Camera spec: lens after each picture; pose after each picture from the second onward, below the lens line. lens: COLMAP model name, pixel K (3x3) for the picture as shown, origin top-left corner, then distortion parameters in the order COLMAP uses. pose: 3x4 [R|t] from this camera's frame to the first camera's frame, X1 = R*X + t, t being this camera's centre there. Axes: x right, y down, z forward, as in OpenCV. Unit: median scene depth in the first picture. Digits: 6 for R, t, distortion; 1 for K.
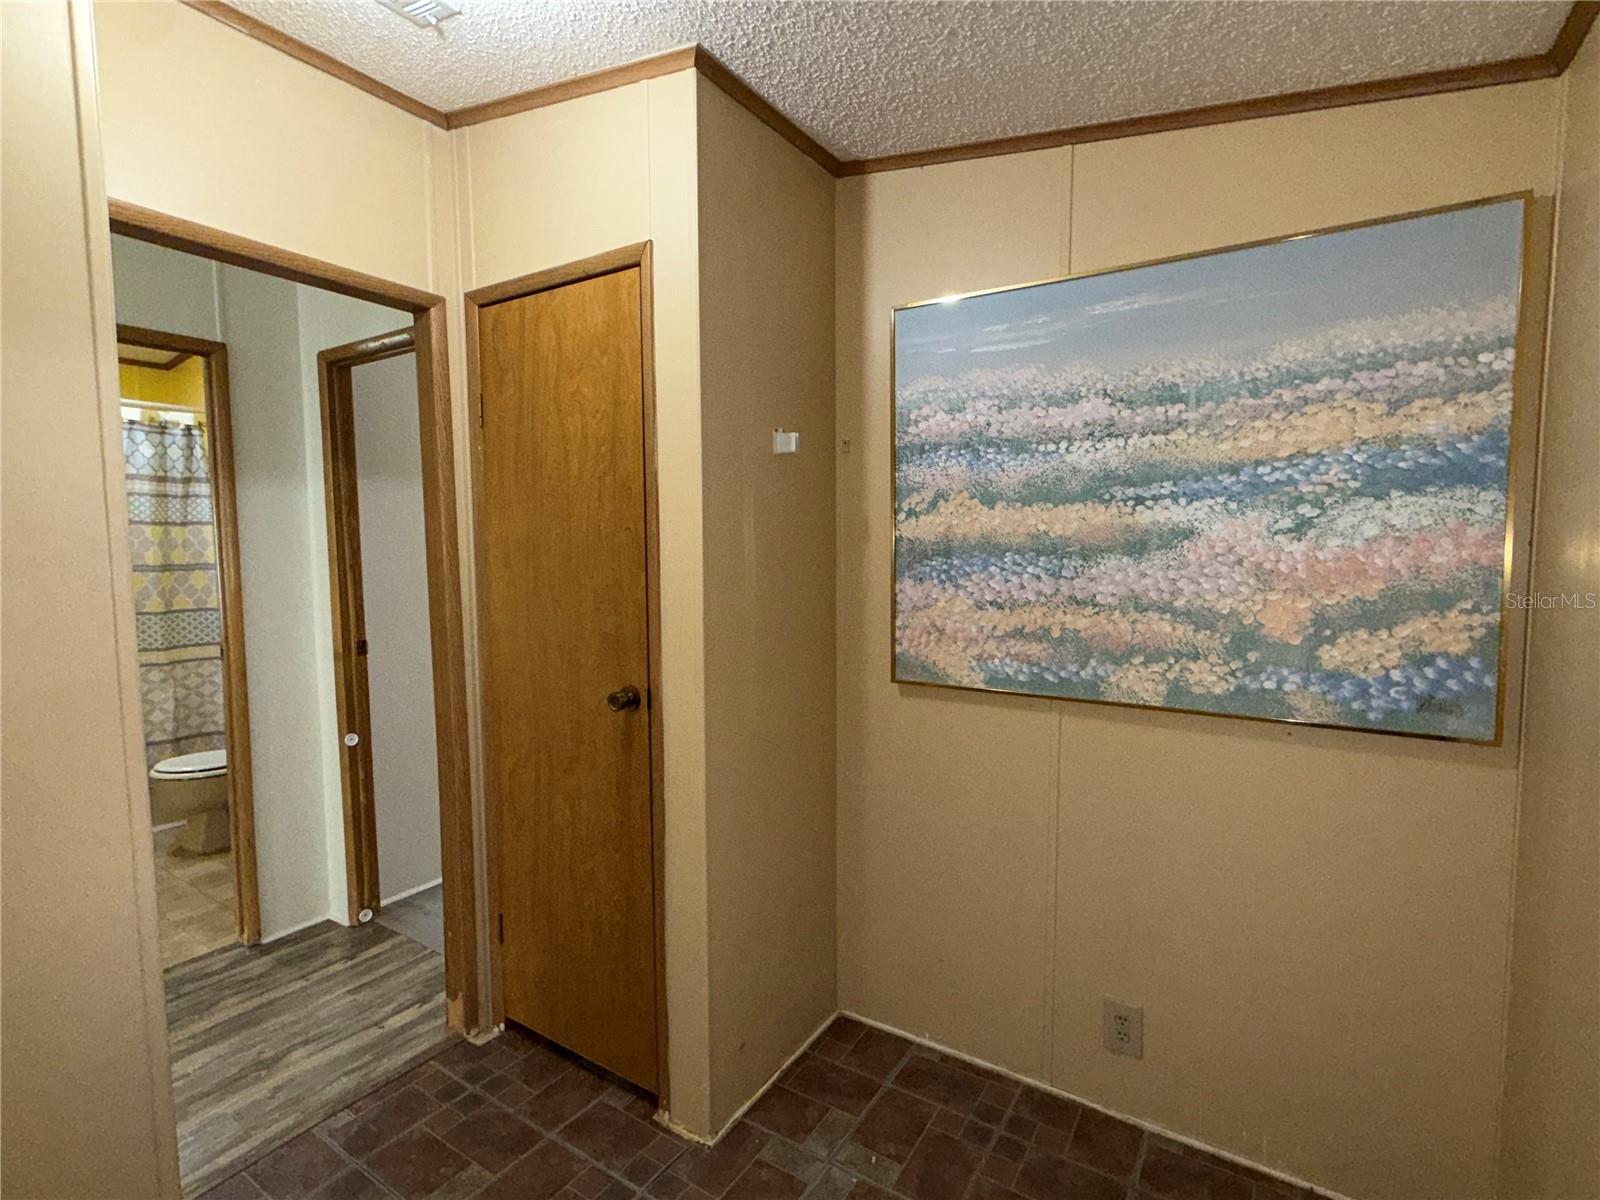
lens RADIAL K [[767.1, 0, 797.7], [0, 767.1, 596.8], [0, 0, 1]] dist [-0.002870, -0.000826]
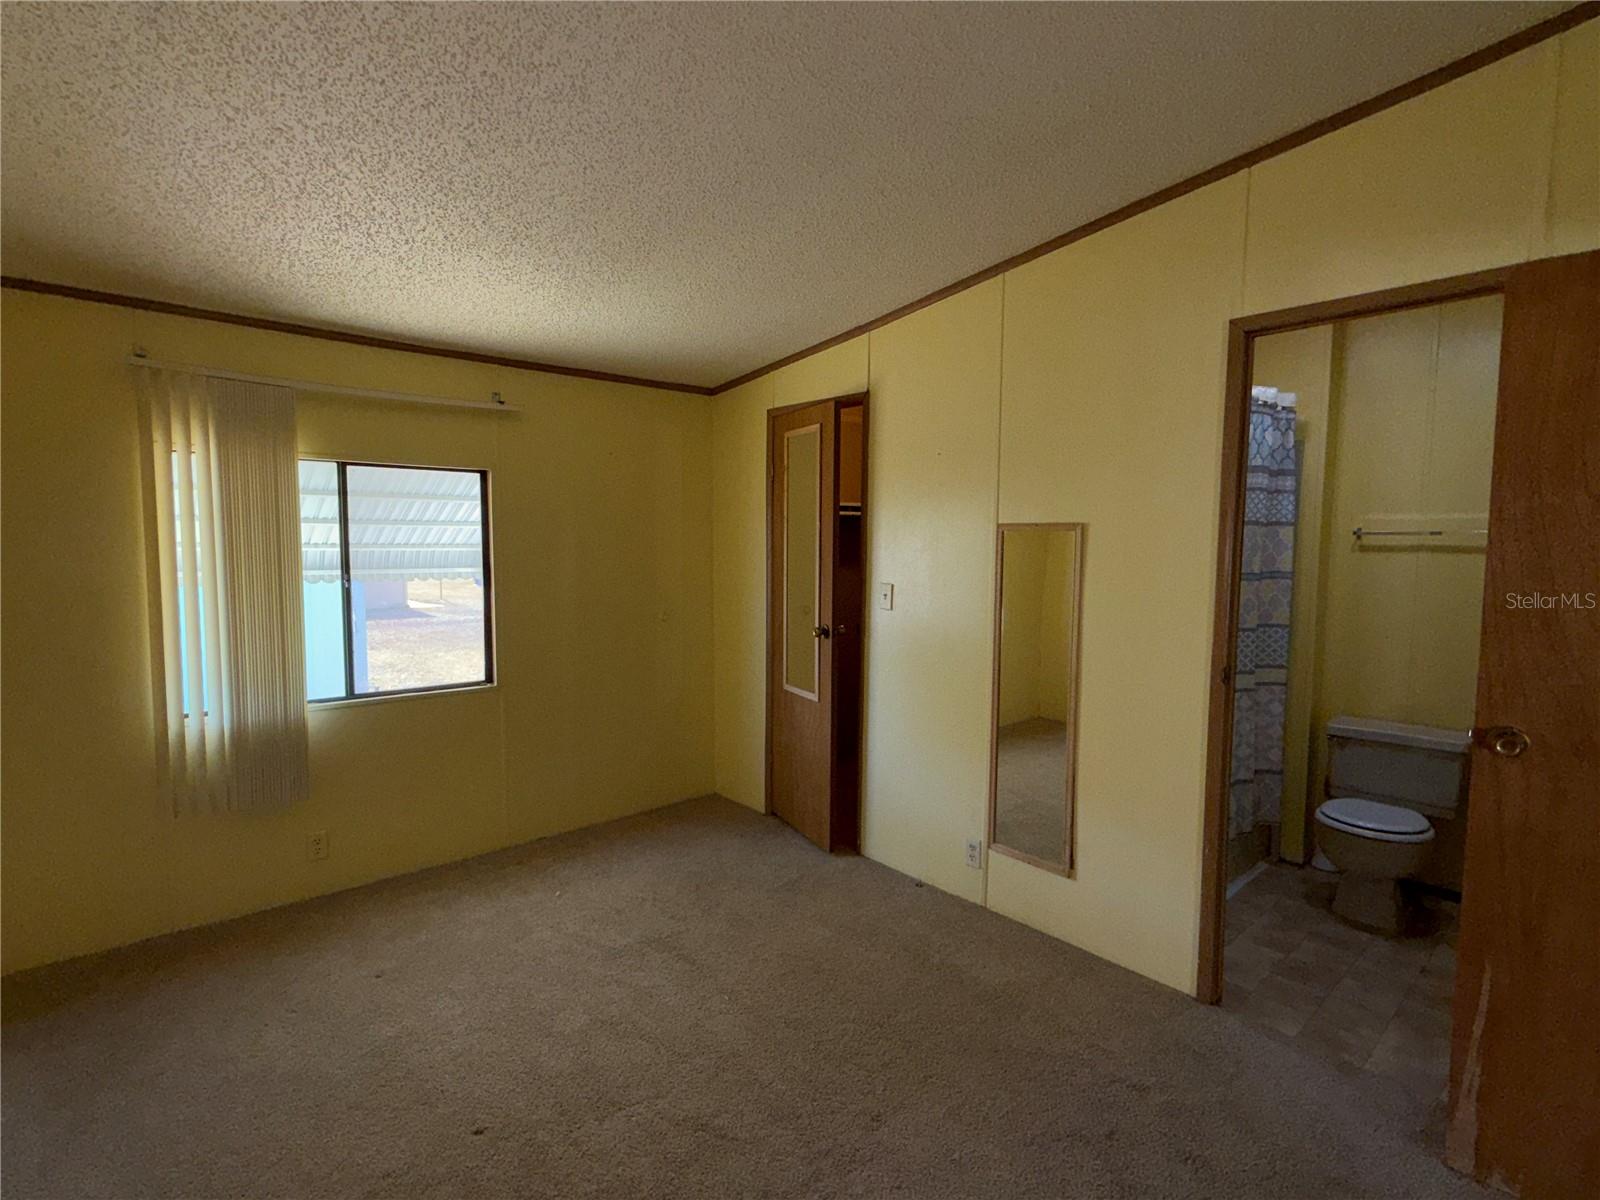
lens RADIAL K [[767.1, 0, 798.9], [0, 767.1, 597.3], [0, 0, 1]] dist [-0.002870, -0.000826]
pose [[0.932801, 0.026475, -0.359419, -0.995996], [-0.046049, 0.997879, -0.046004, 0.051427], [0.357439, 0.059464, 0.932042, 0.004281]]
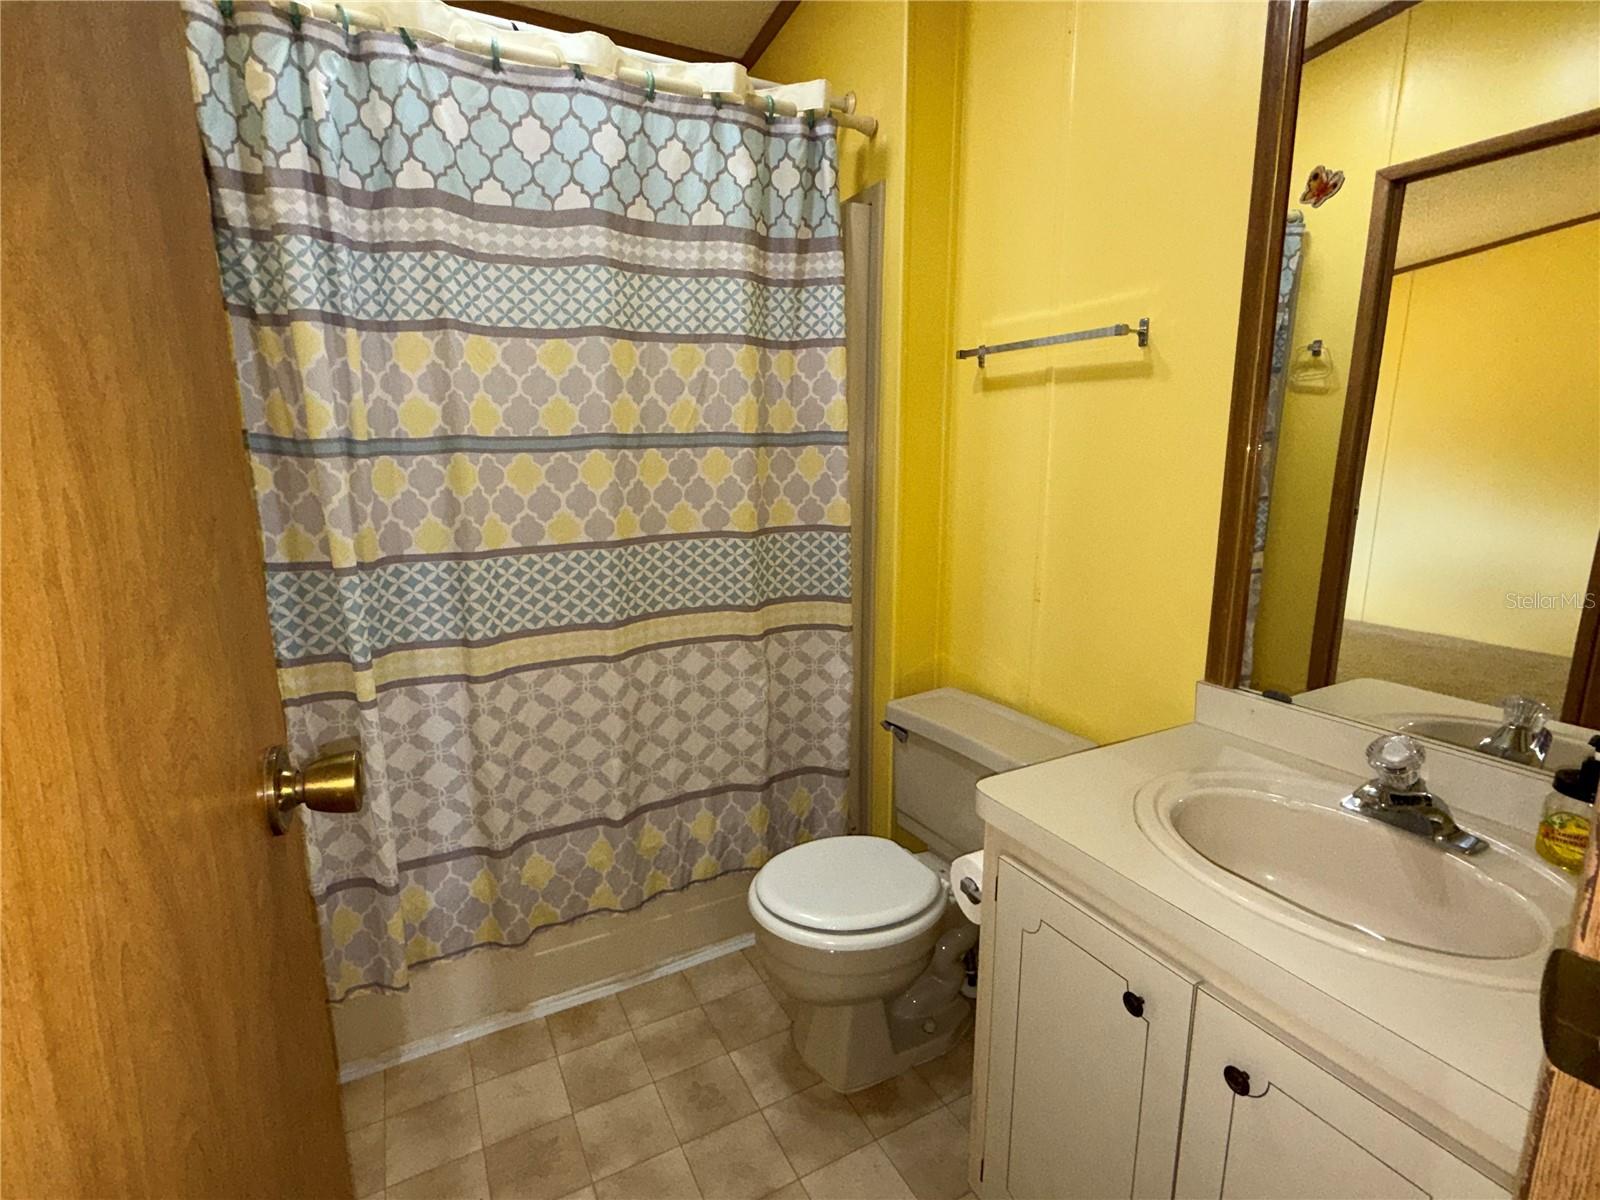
lens RADIAL K [[767.1, 0, 797.3], [0, 767.1, 600.0], [0, 0, 1]] dist [-0.002870, -0.000826]
pose [[0.882148, 0.086571, -0.462947, -0.572330], [-0.028847, 0.991047, 0.130356, -0.001428], [0.470088, -0.101639, 0.876748, 0.576151]]
